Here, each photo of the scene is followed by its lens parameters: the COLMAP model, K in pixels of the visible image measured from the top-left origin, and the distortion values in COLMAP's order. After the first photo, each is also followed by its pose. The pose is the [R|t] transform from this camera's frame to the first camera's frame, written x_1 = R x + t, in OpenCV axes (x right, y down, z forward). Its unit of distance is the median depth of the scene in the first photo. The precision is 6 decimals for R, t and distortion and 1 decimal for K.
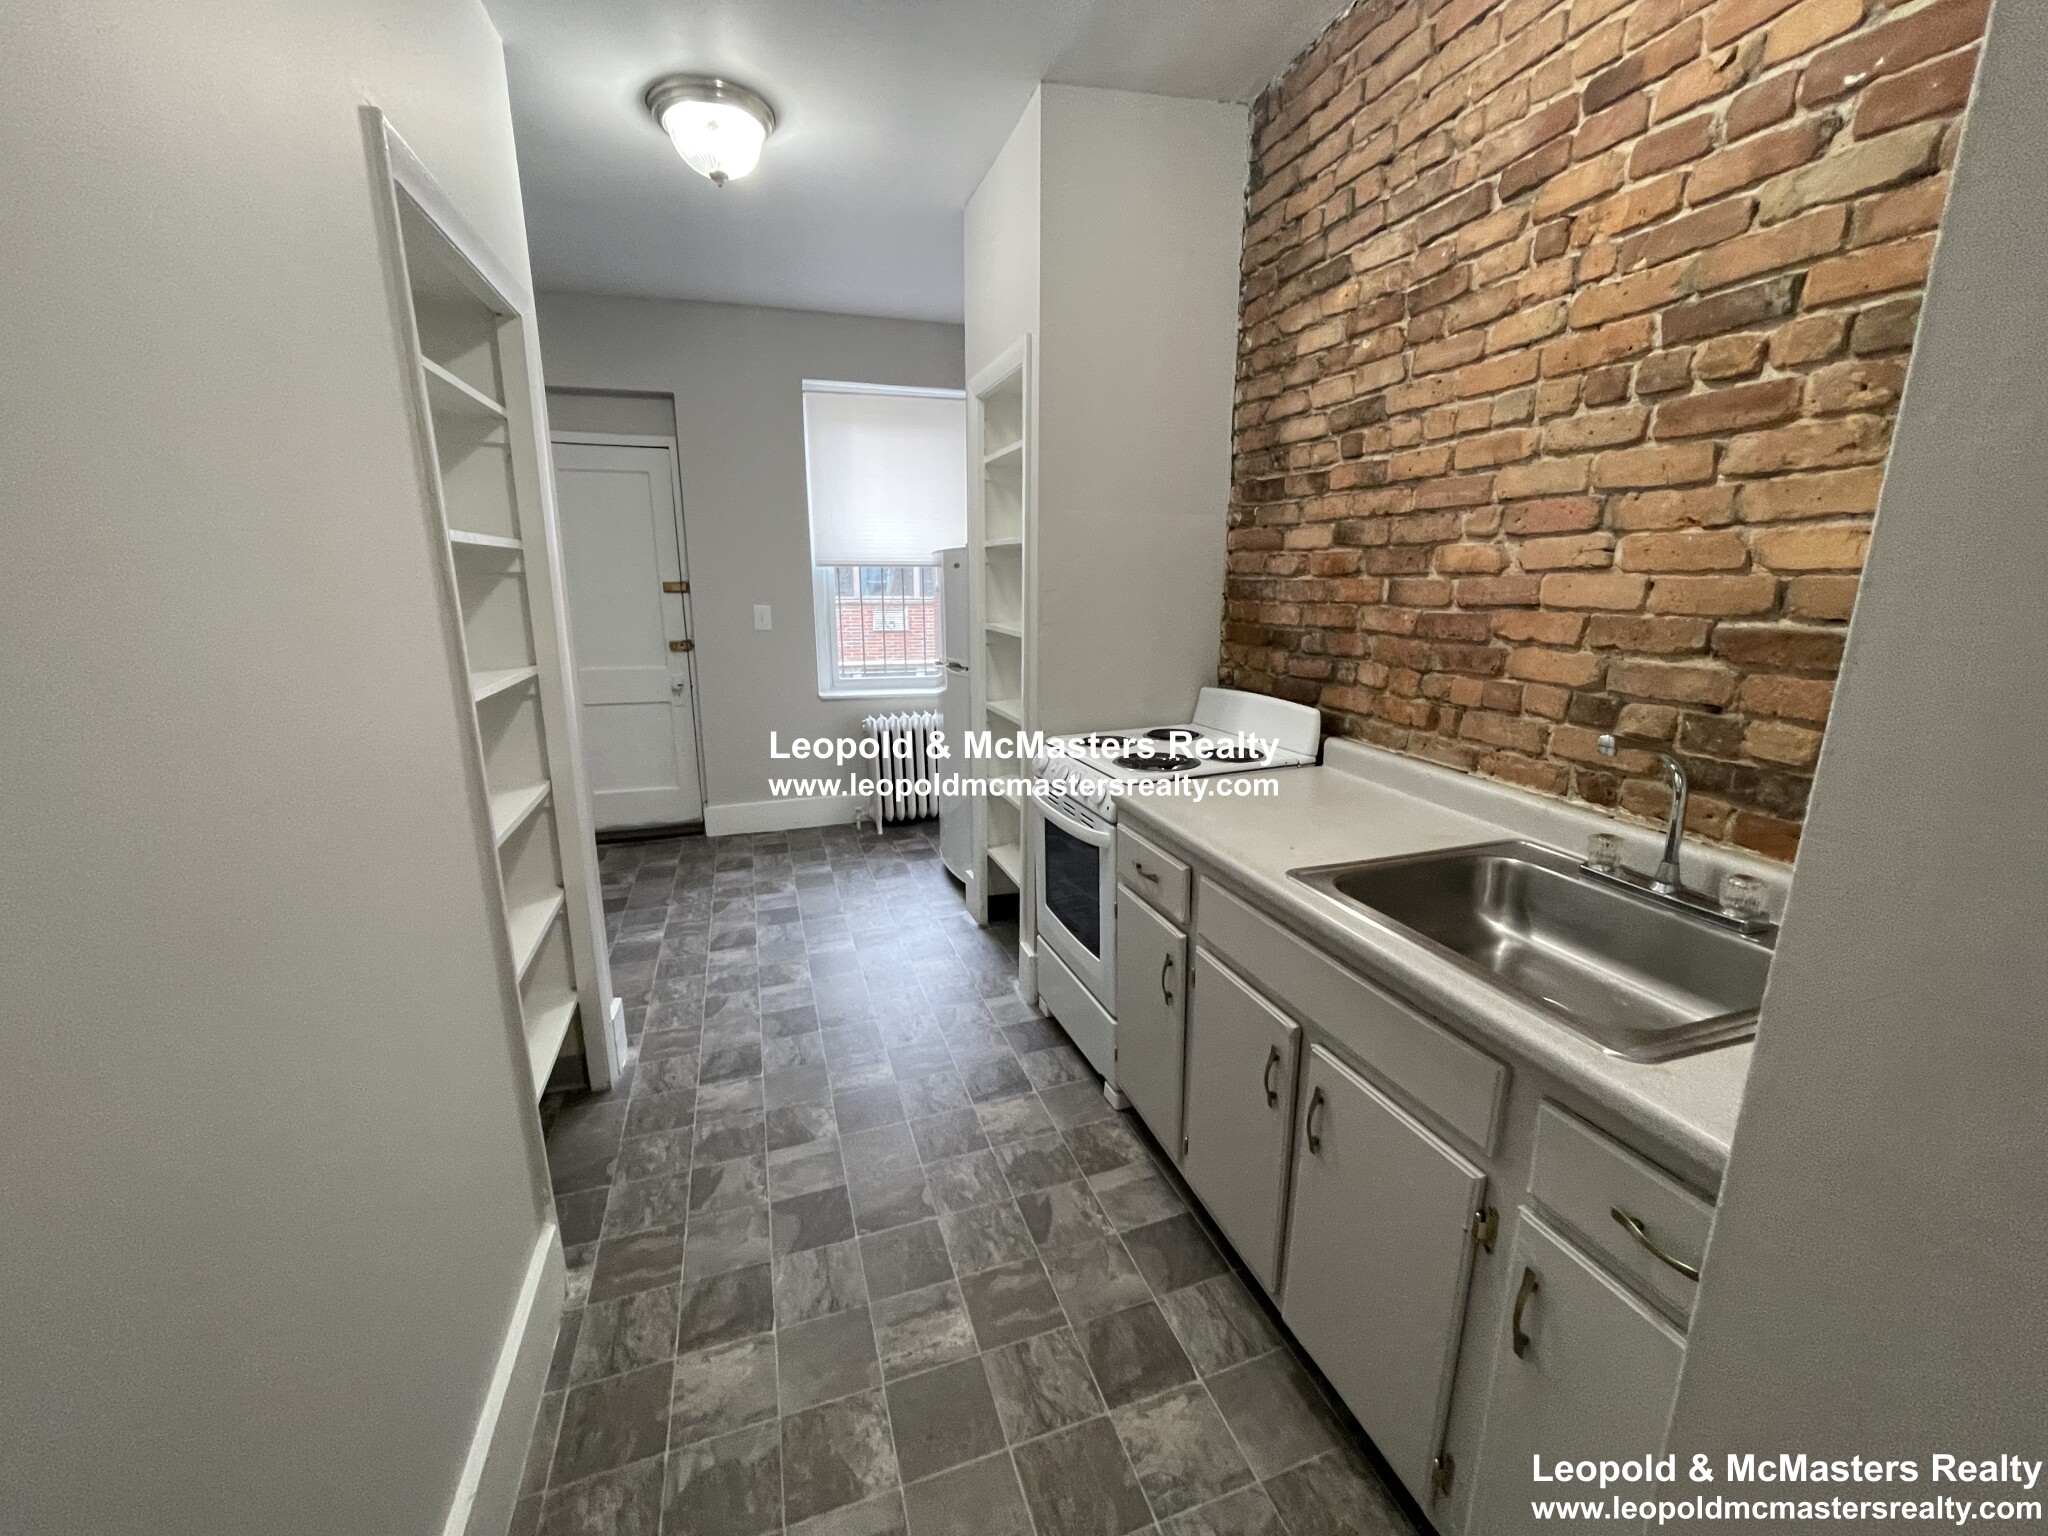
lens RADIAL K [[824.6, 0, 1023.1], [0, 824.6, 771.2], [0, 0, 1]] dist [0.001303, 0.000420]
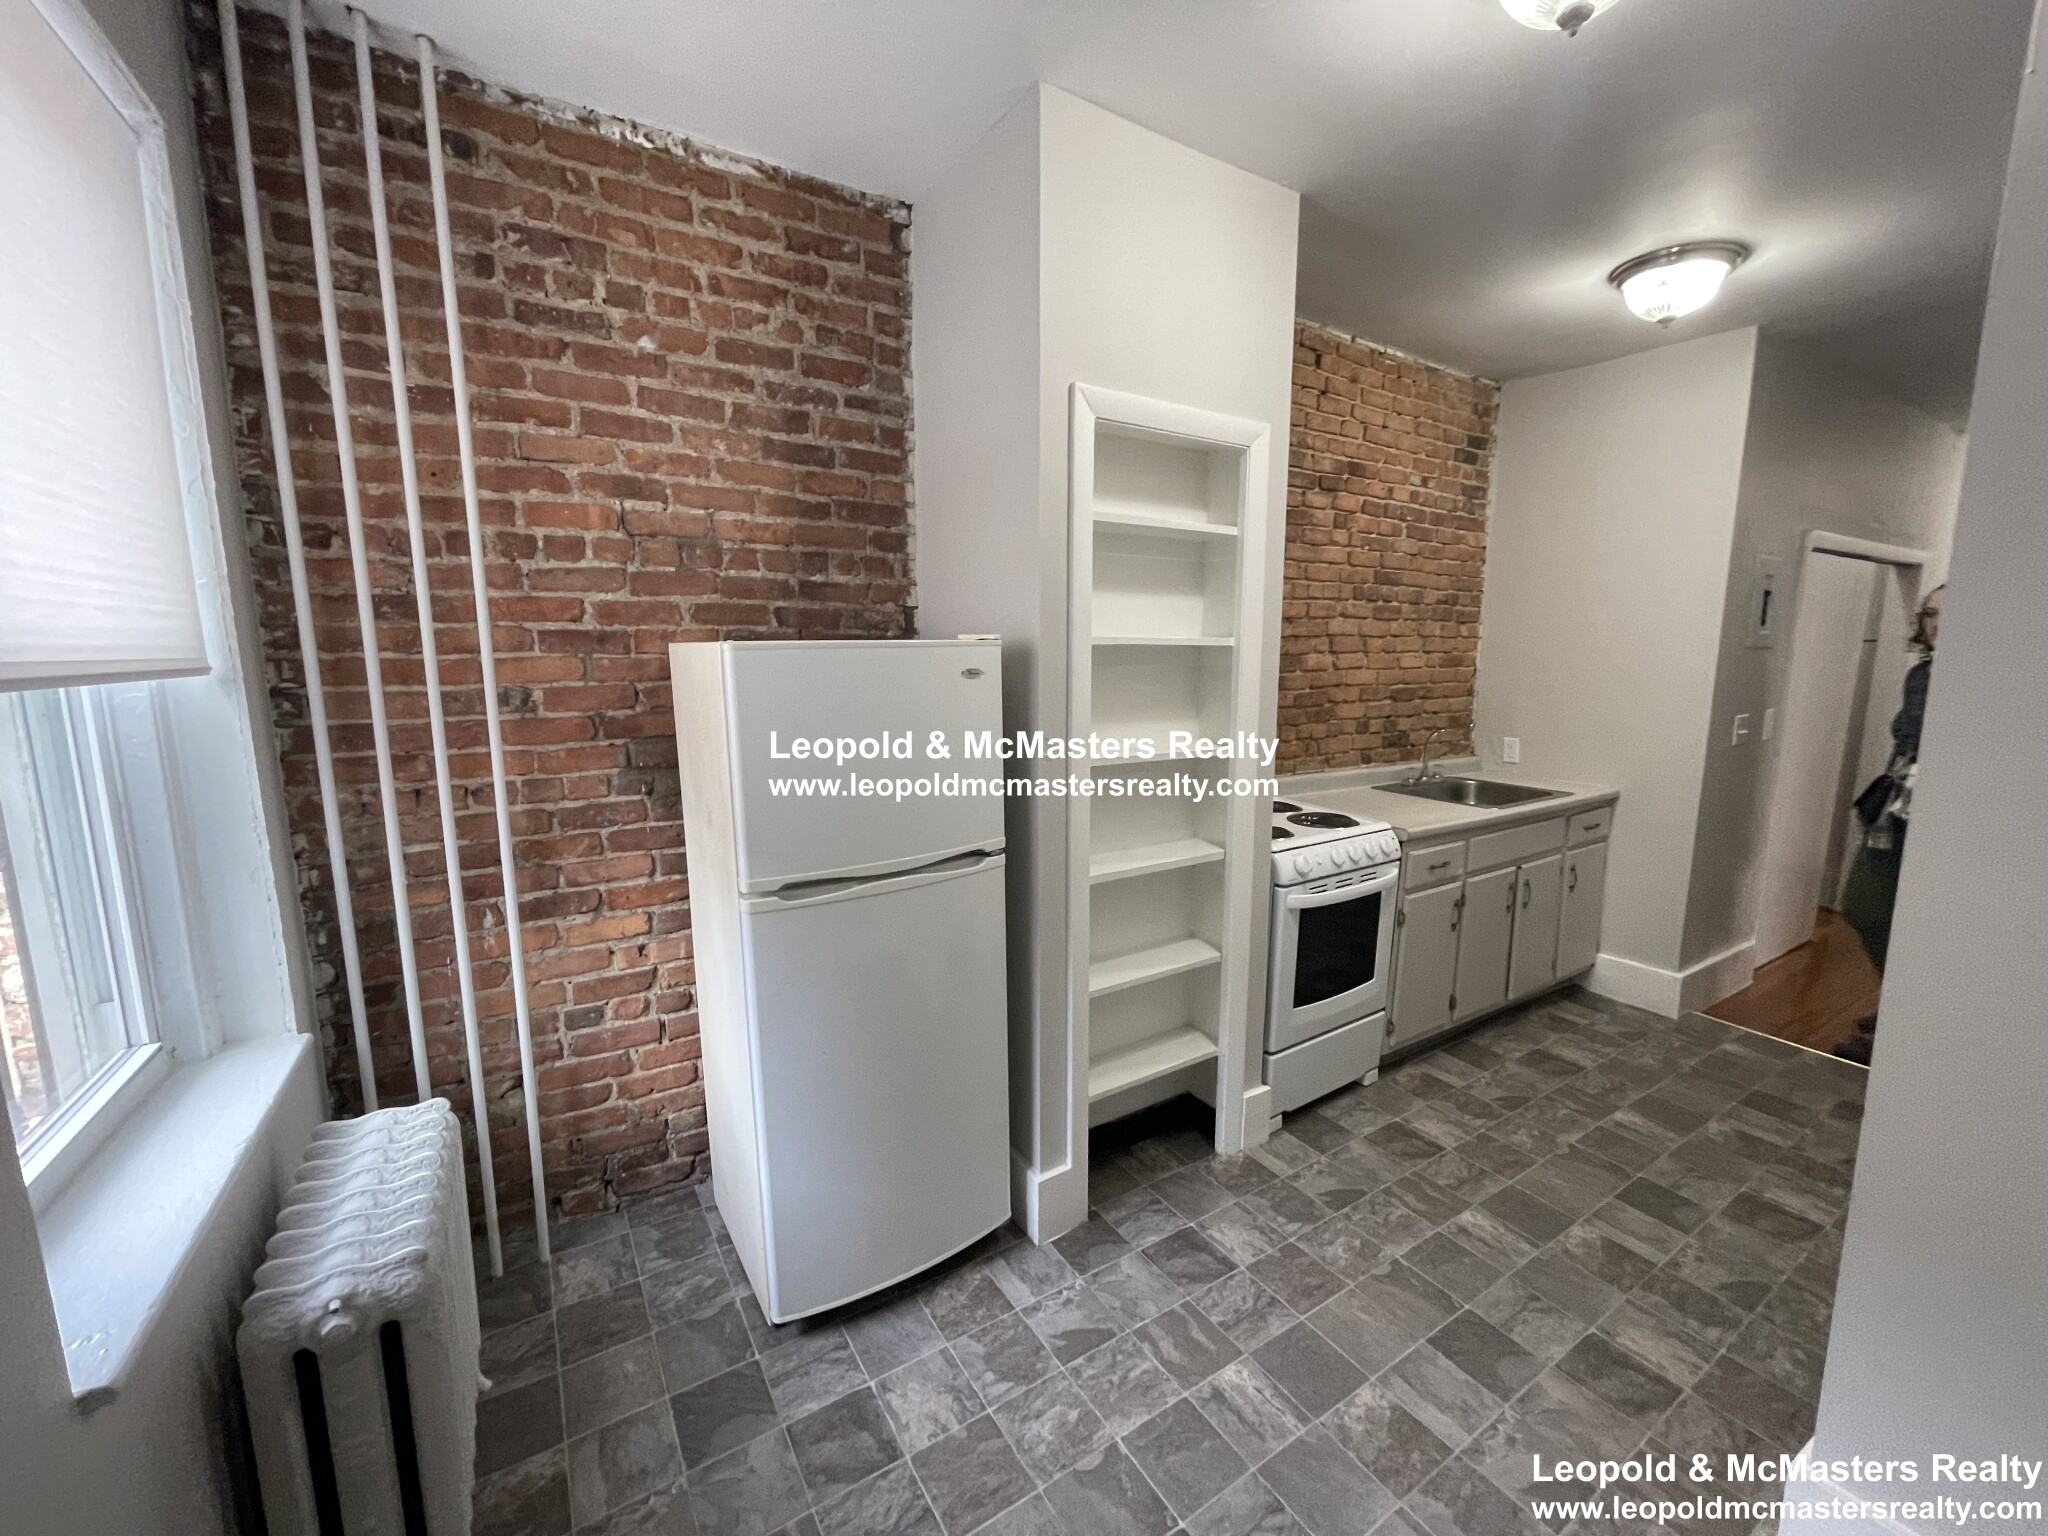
lens RADIAL K [[824.6, 0, 1012.8], [0, 824.6, 779.4], [0, 0, 1]] dist [0.001303, 0.000420]
pose [[-0.239952, -0.155410, 0.958265, -0.927815], [0.224197, 0.951547, 0.210460, -0.445573], [-0.944542, 0.265340, -0.193483, 1.672167]]
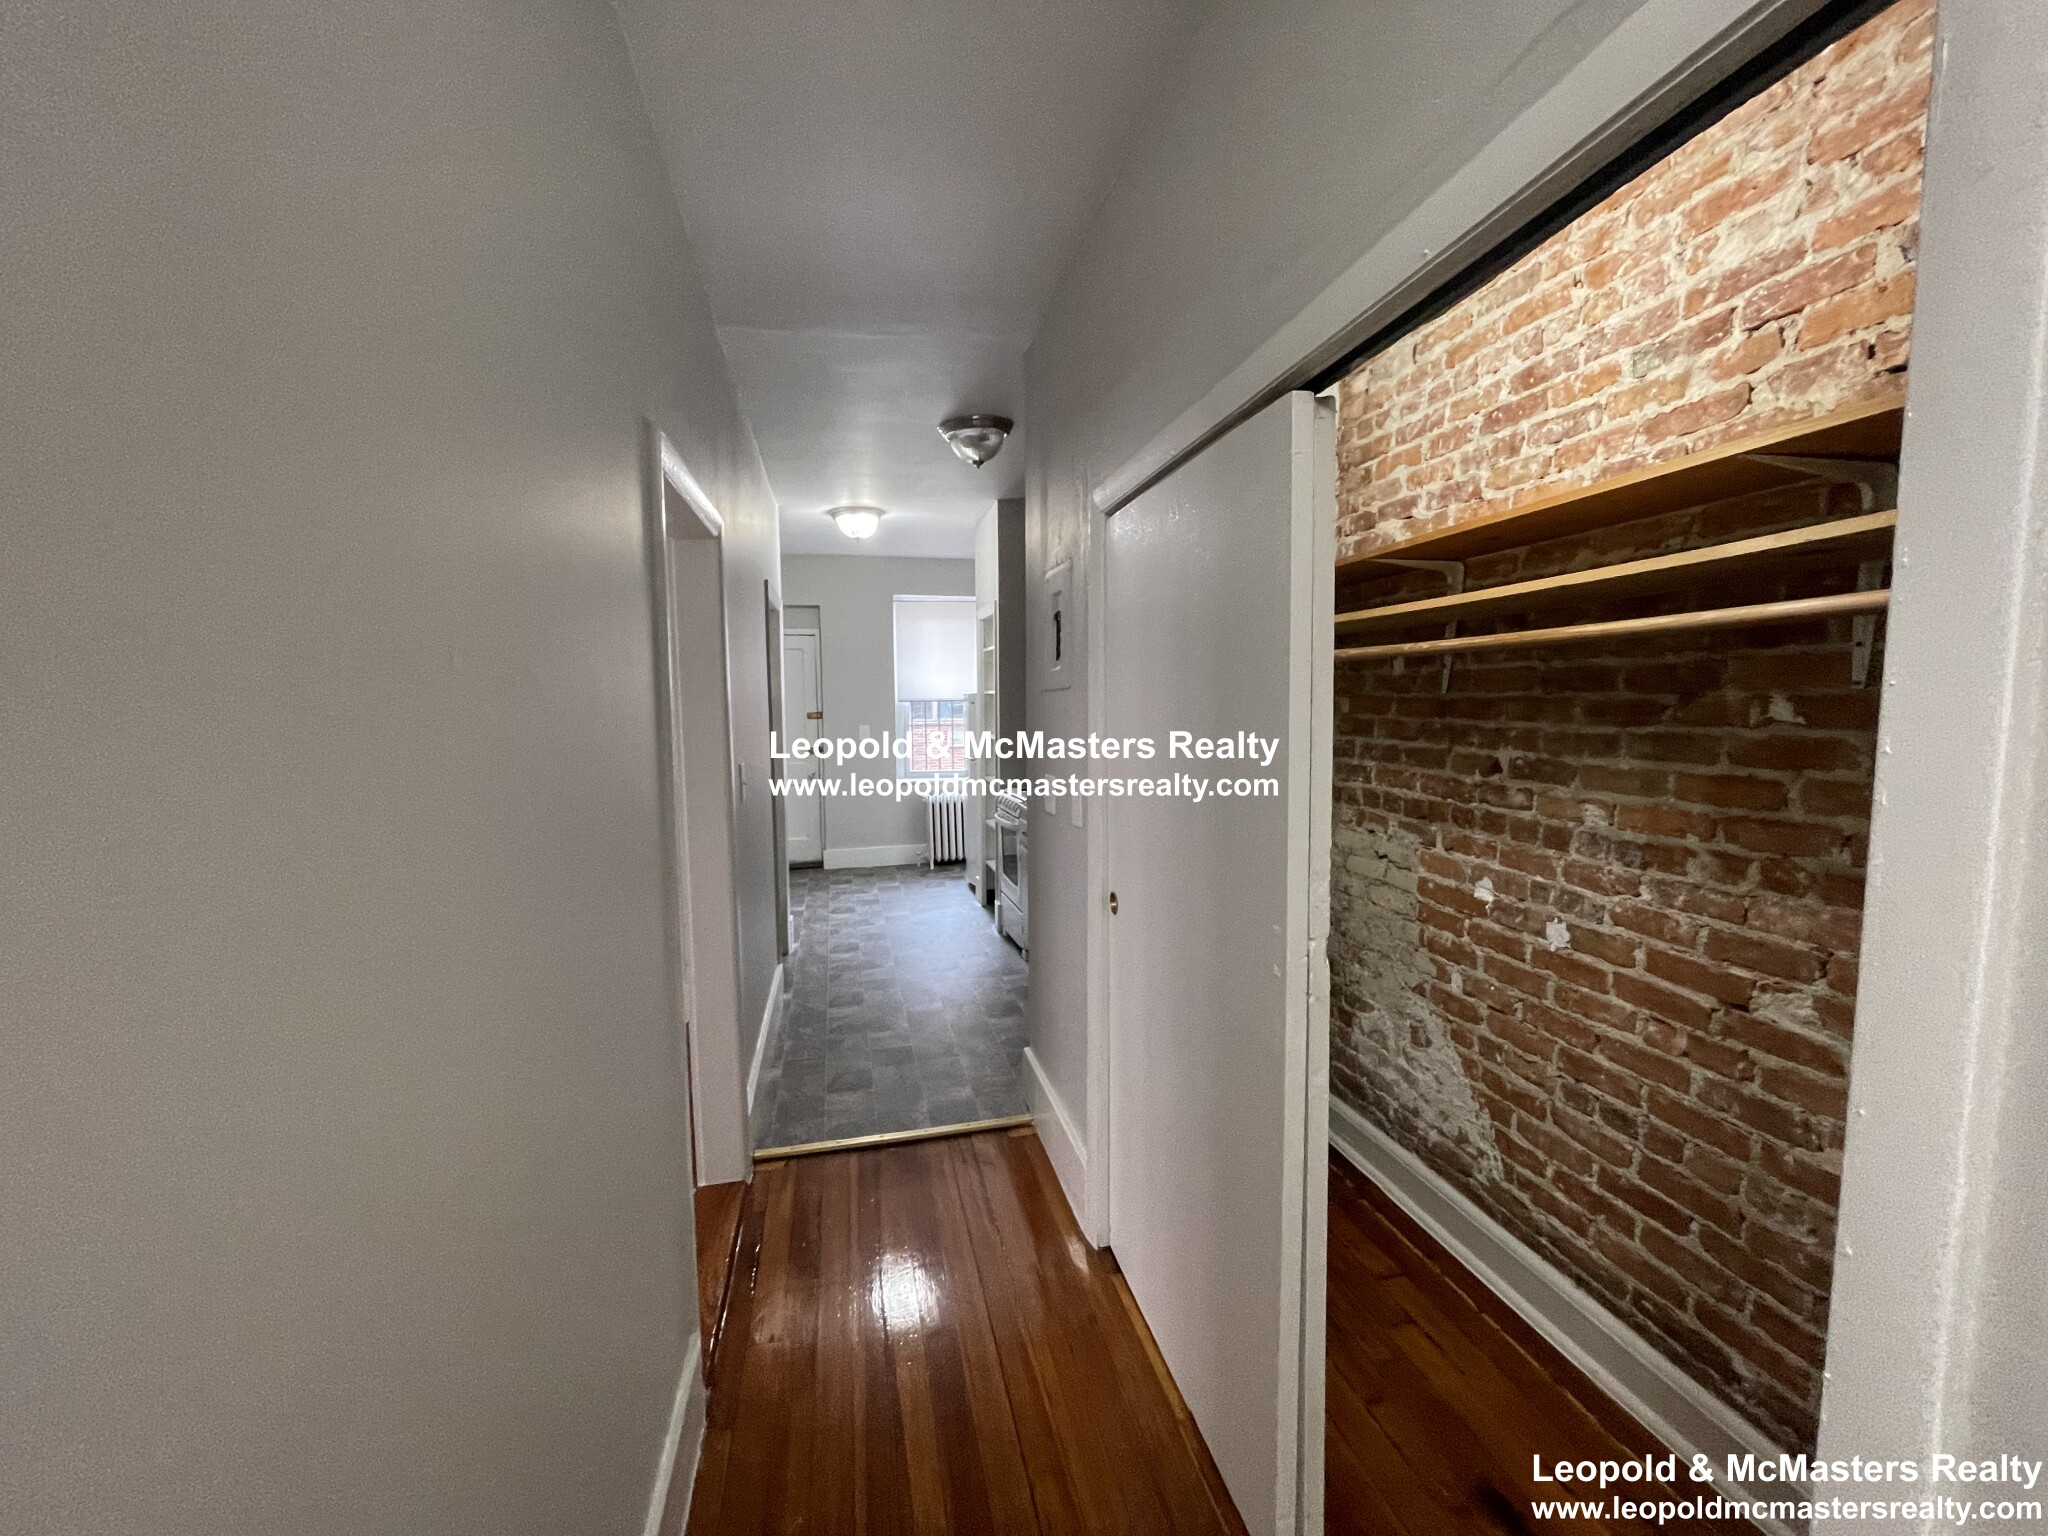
lens RADIAL K [[824.6, 0, 1023.4], [0, 824.6, 763.5], [0, 0, 1]] dist [0.001303, 0.000420]
pose [[0.995158, -0.004489, -0.098189, 0.310486], [-0.010472, 0.988429, -0.151321, 0.230069], [0.097732, 0.151616, 0.983596, -1.114845]]
